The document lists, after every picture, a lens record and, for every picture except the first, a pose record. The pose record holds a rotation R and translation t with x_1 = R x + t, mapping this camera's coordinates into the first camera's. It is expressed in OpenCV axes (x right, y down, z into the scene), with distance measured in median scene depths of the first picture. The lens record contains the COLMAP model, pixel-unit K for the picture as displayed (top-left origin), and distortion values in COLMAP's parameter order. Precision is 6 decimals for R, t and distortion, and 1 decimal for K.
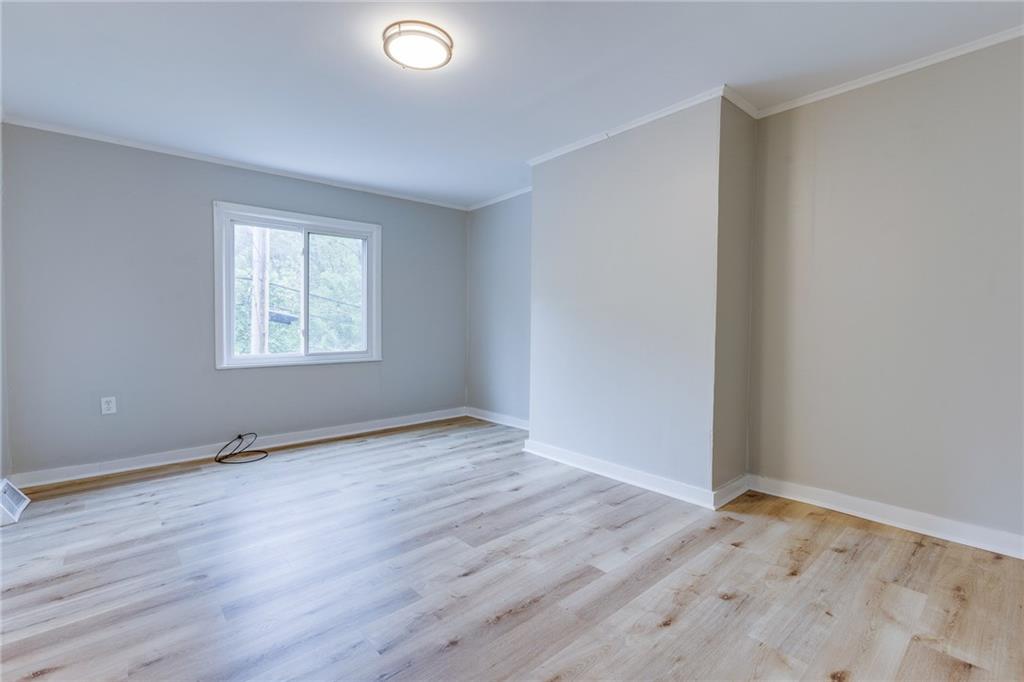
lens RADIAL K [[461.2, 0, 514.9], [0, 461.2, 324.8], [0, 0, 1]] dist [-0.026307, 0.013079]
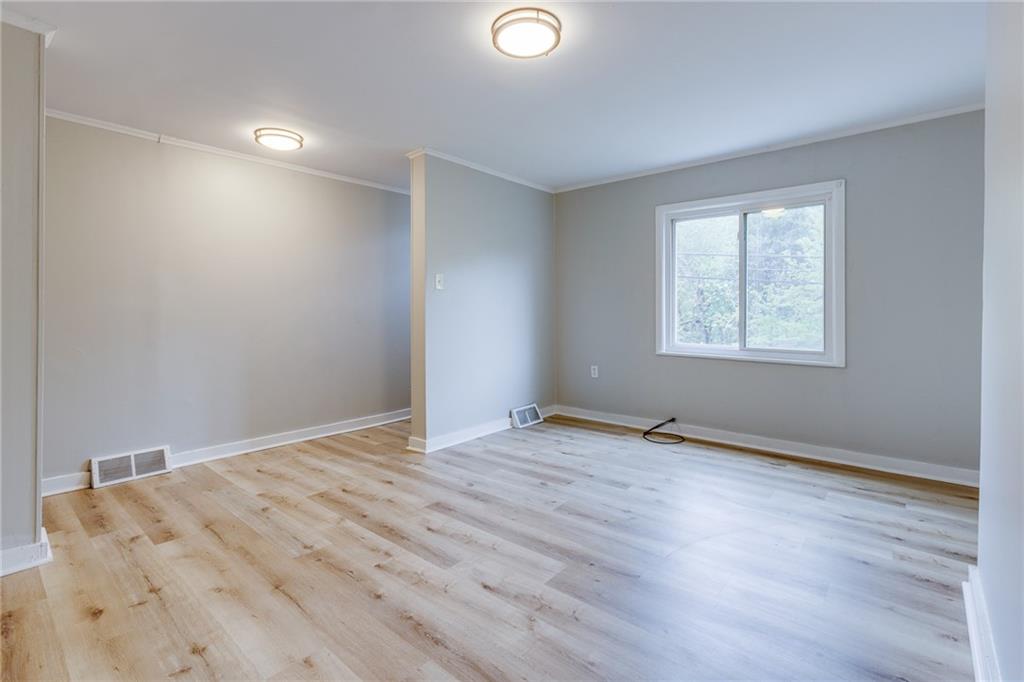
lens RADIAL K [[468.0, 0, 514.8], [0, 468.0, 307.9], [0, 0, 1]] dist [-0.003566, 0.000040]
pose [[0.139250, -0.005313, -0.990243, 0.456917], [-0.006952, 0.999956, -0.006343, -0.008546], [0.990233, 0.007768, 0.139207, 0.497684]]
